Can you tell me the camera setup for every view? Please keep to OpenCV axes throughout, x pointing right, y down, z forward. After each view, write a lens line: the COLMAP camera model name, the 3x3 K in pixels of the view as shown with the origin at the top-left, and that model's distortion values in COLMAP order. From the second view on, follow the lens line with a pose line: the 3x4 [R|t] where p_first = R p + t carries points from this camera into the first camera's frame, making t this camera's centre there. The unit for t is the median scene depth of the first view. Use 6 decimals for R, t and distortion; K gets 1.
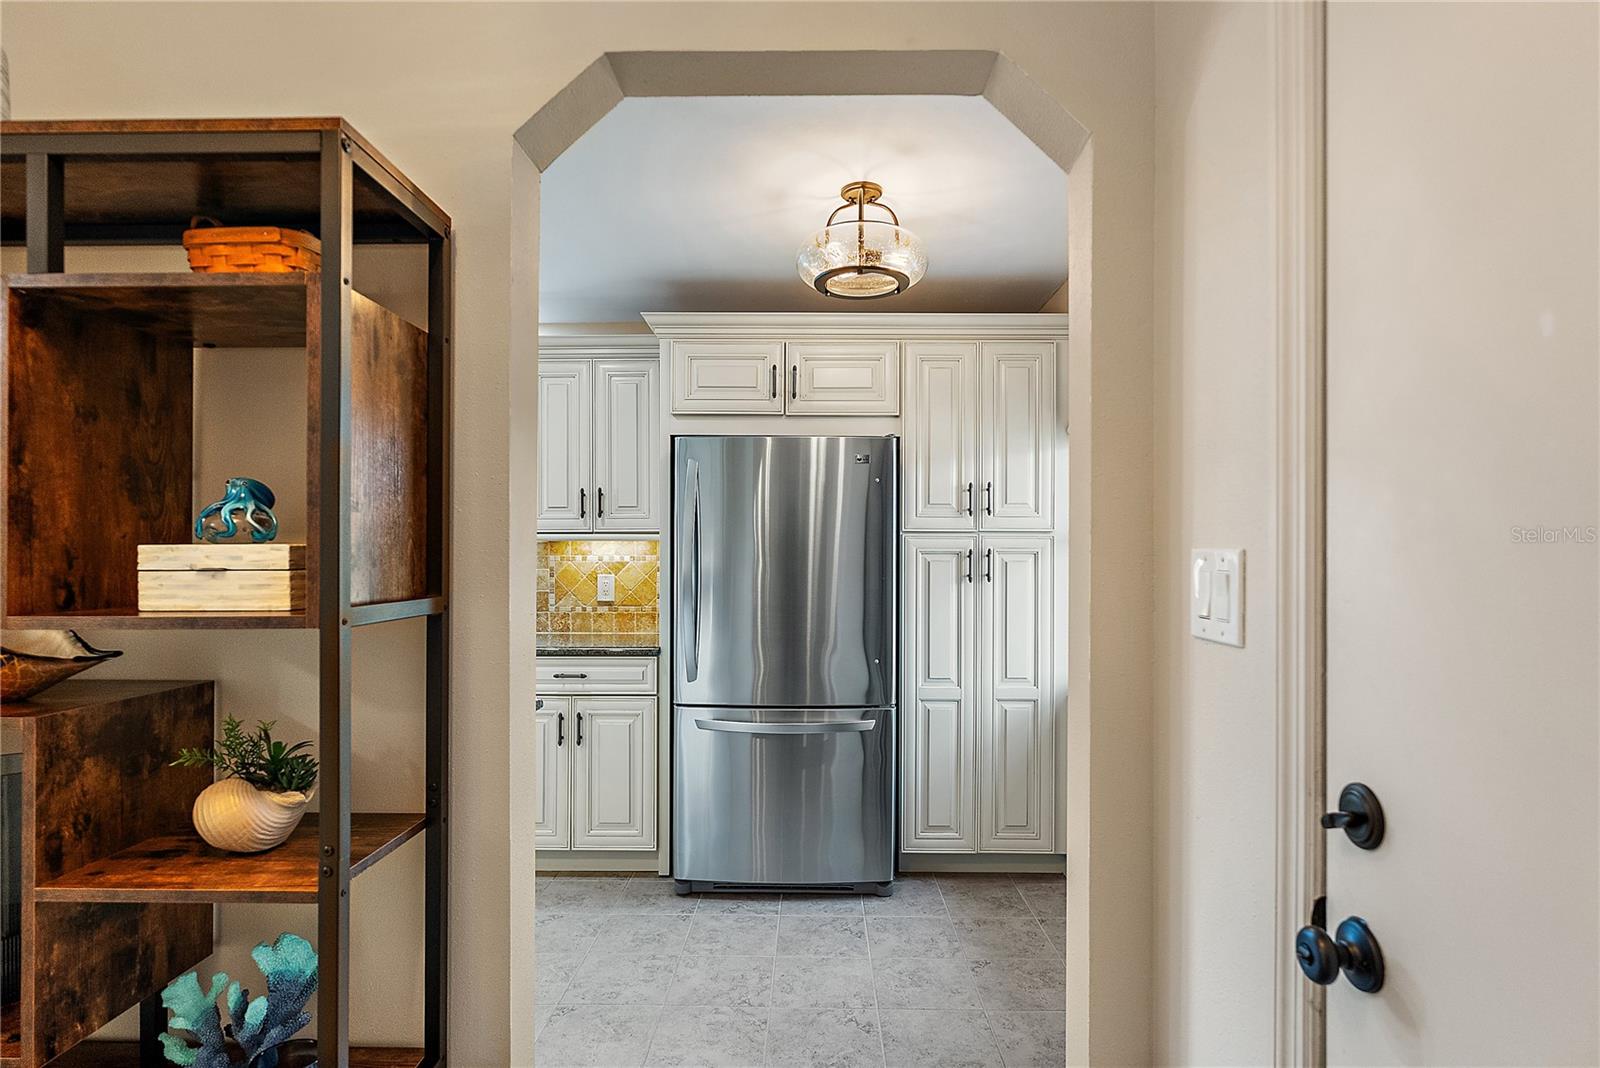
lens RADIAL K [[809.1, 0, 803.5], [0, 809.1, 541.5], [0, 0, 1]] dist [0.003451, -0.000991]
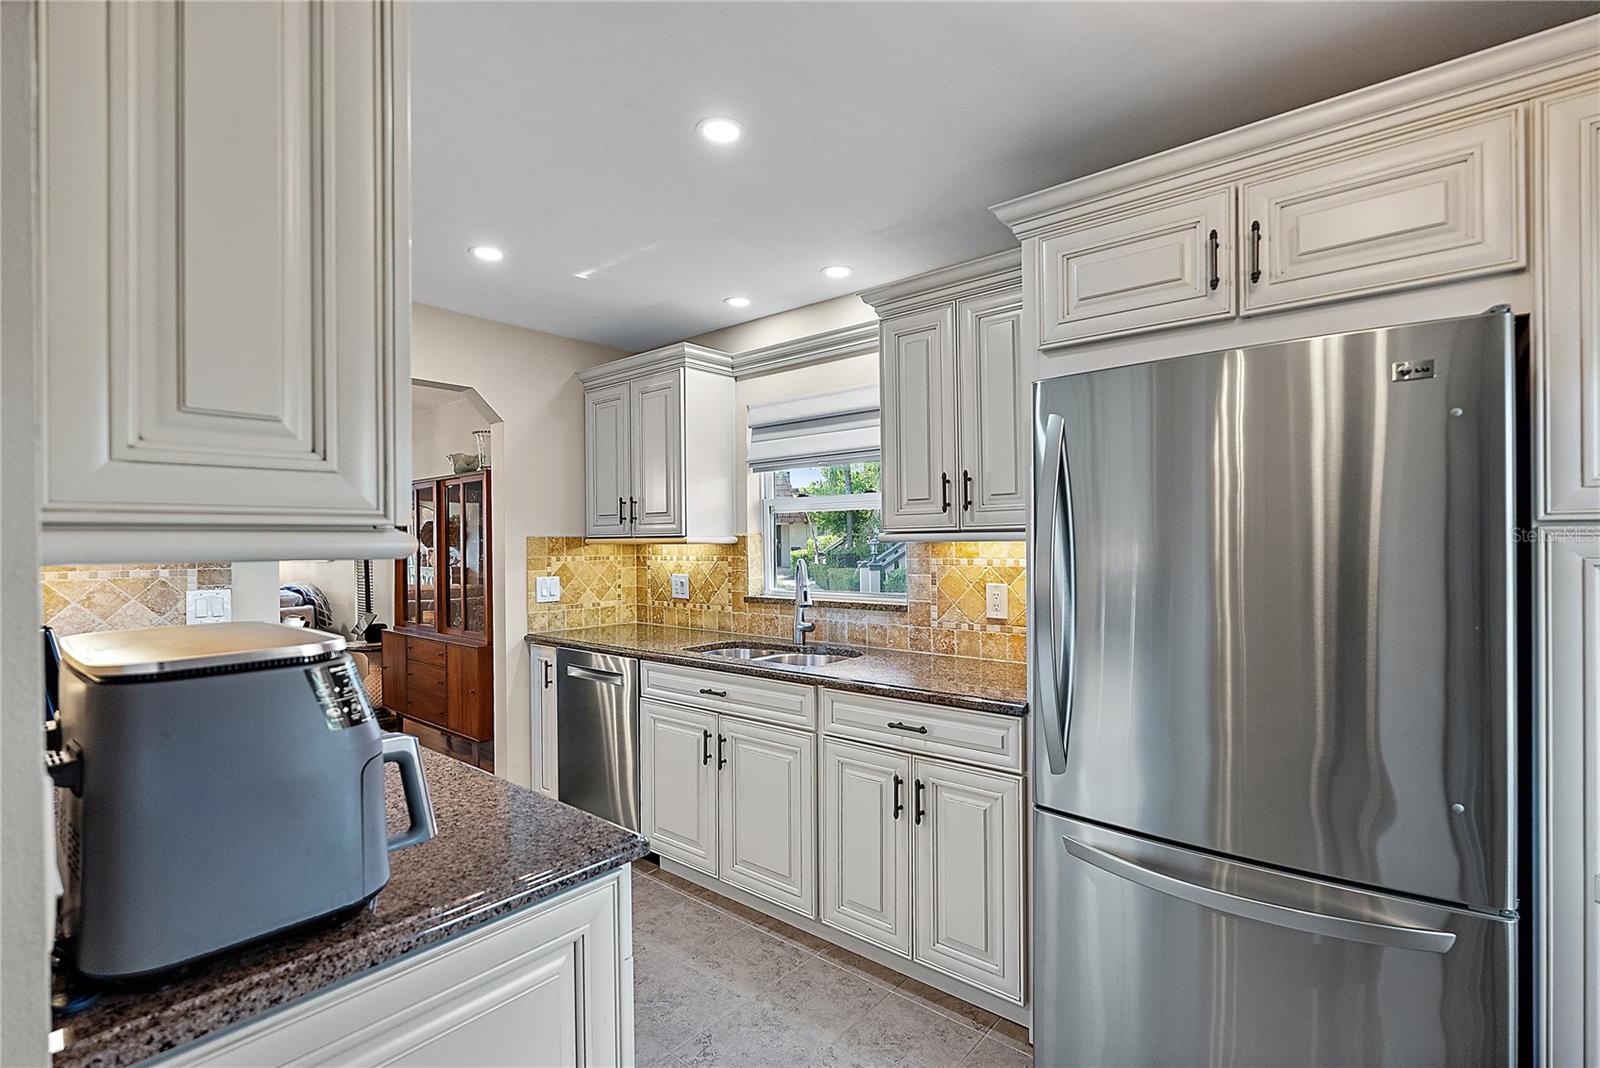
lens RADIAL K [[724.2, 0, 804.8], [0, 724.2, 538.6], [0, 0, 1]] dist [-0.004459, 0.000290]
pose [[0.773620, -0.008687, -0.633590, 0.059657], [0.020904, 0.999712, 0.011818, -0.016449], [0.633304, -0.022387, 0.773579, 0.425387]]
